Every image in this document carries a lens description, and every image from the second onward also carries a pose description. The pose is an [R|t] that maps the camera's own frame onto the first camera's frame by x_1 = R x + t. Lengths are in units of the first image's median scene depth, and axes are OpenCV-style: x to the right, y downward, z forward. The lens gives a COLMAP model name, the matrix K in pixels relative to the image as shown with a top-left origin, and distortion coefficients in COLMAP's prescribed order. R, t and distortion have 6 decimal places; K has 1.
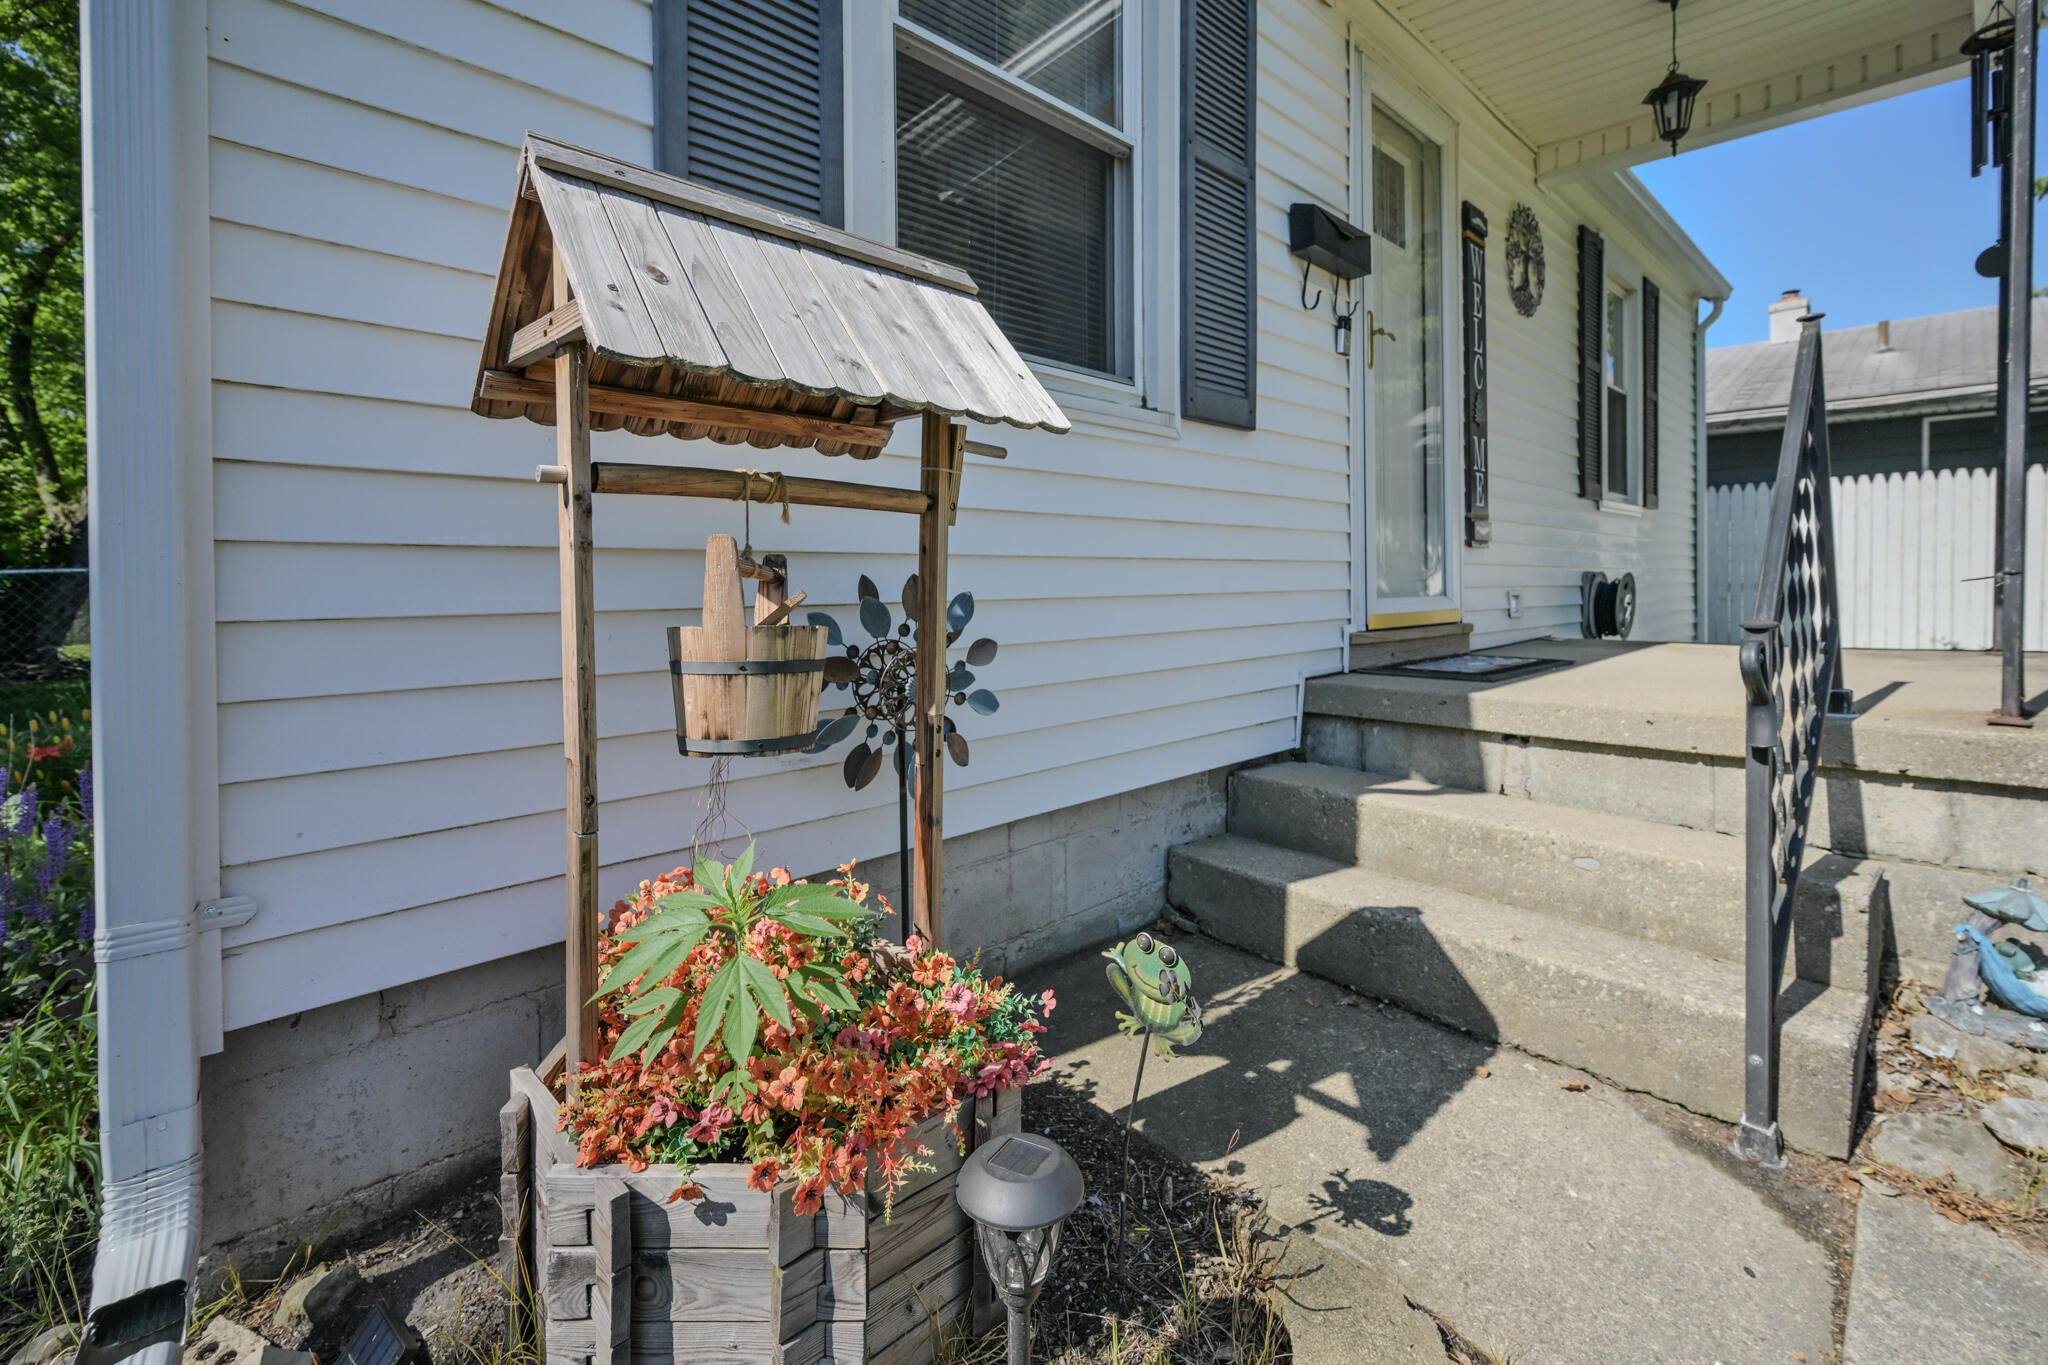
lens RADIAL K [[882.8, 0, 969.6], [0, 882.8, 586.5], [0, 0, 1]] dist [-0.009631, -0.000373]
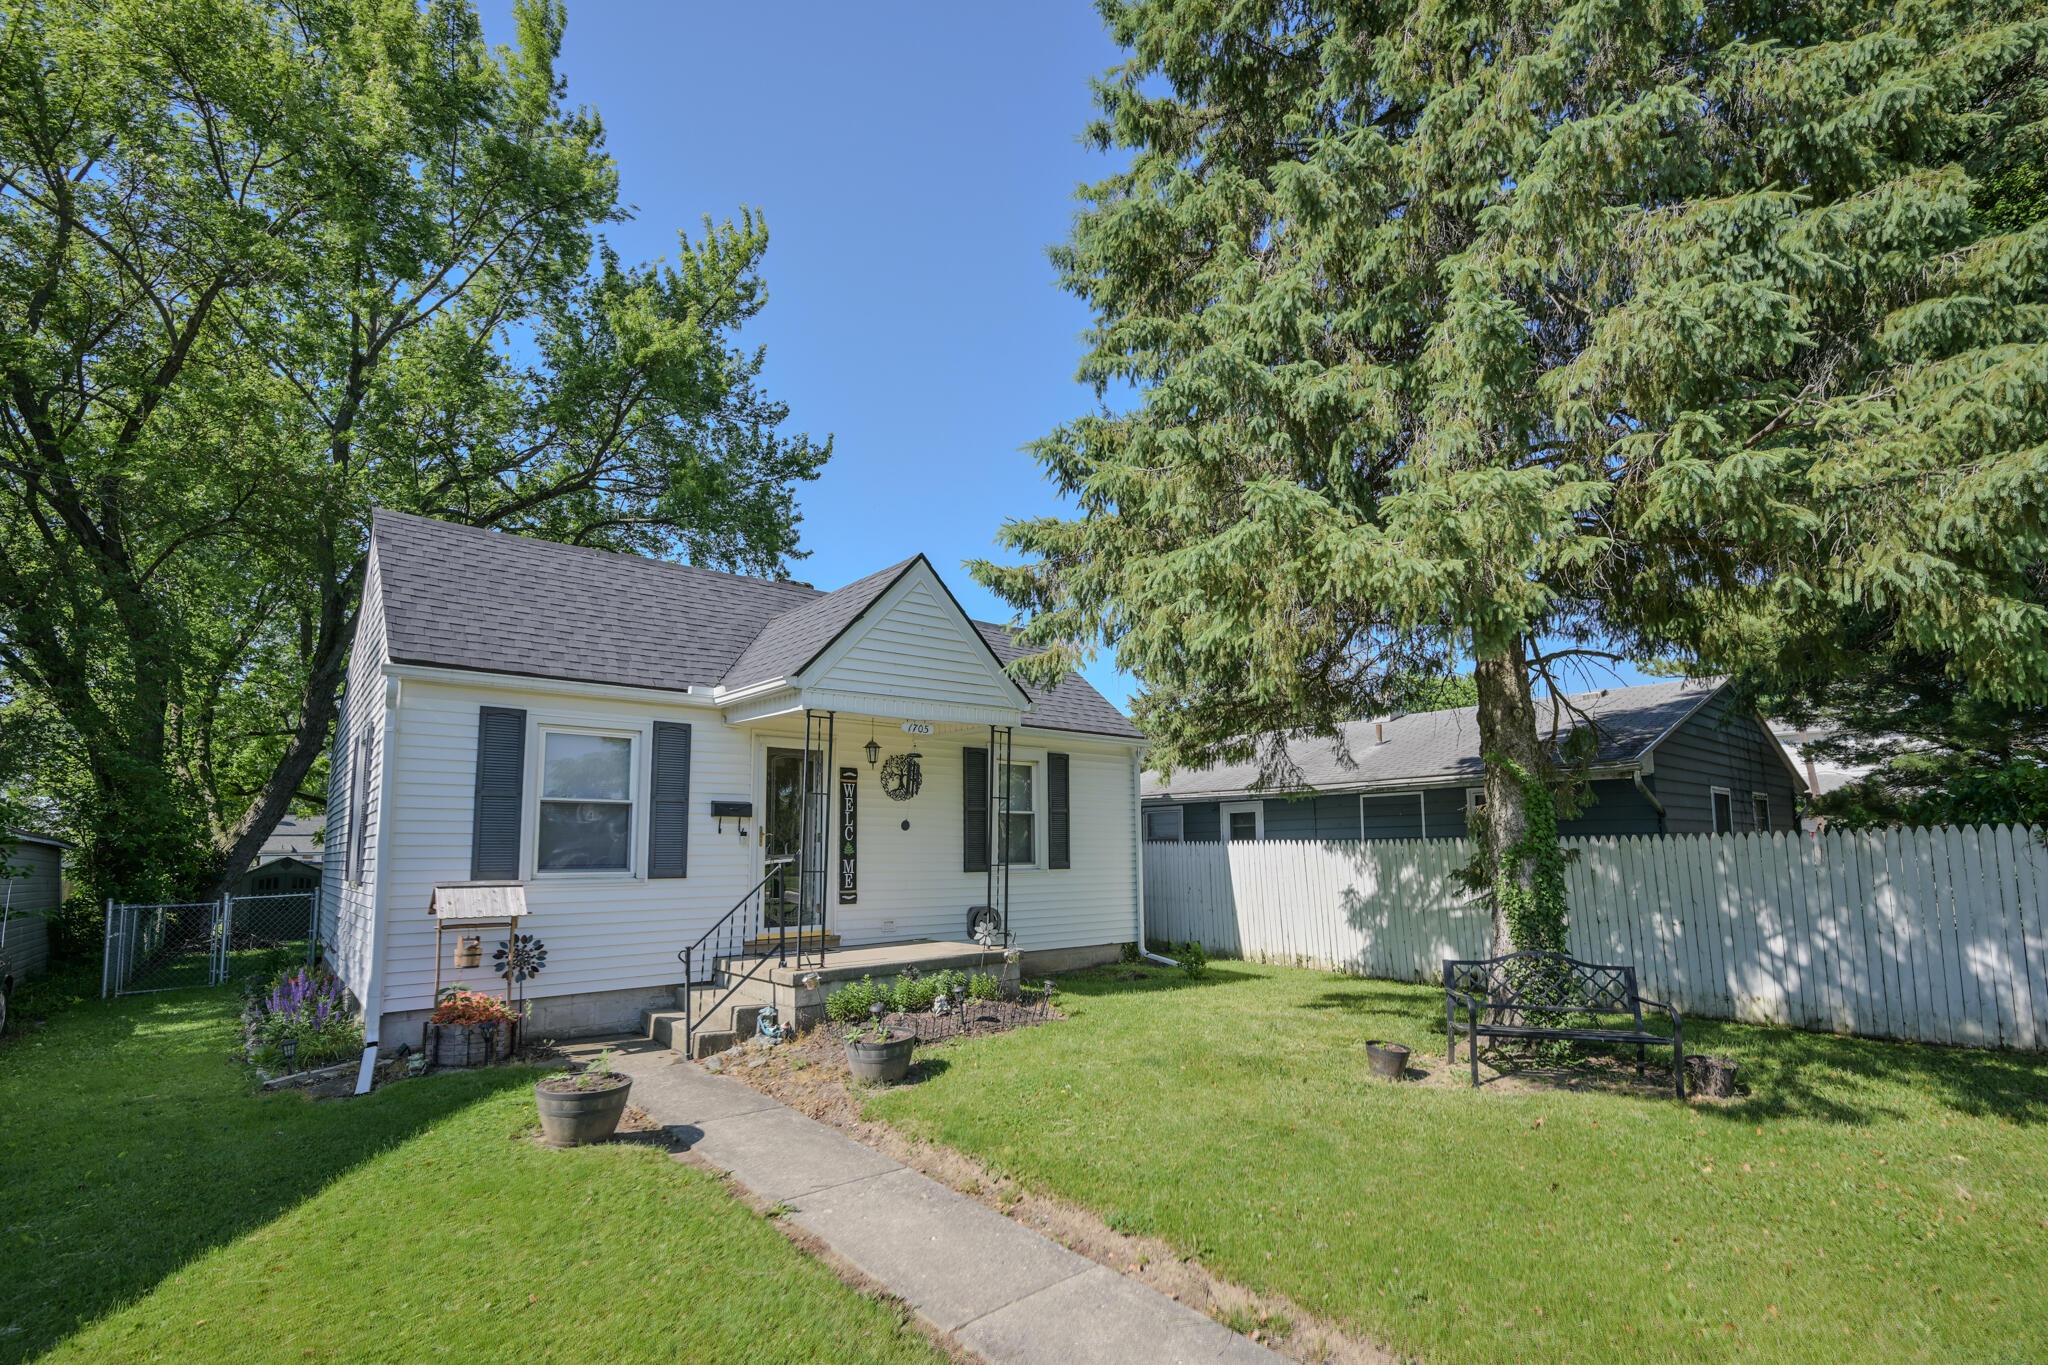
lens RADIAL K [[939.5, 0, 1021.5], [0, 939.5, 740.2], [0, 0, 1]] dist [-0.011993, 0.000044]
pose [[0.999292, -0.011734, -0.035748, 3.052593], [0.007234, 0.992319, -0.123495, -0.449589], [0.036922, 0.123149, 0.991701, -4.377445]]
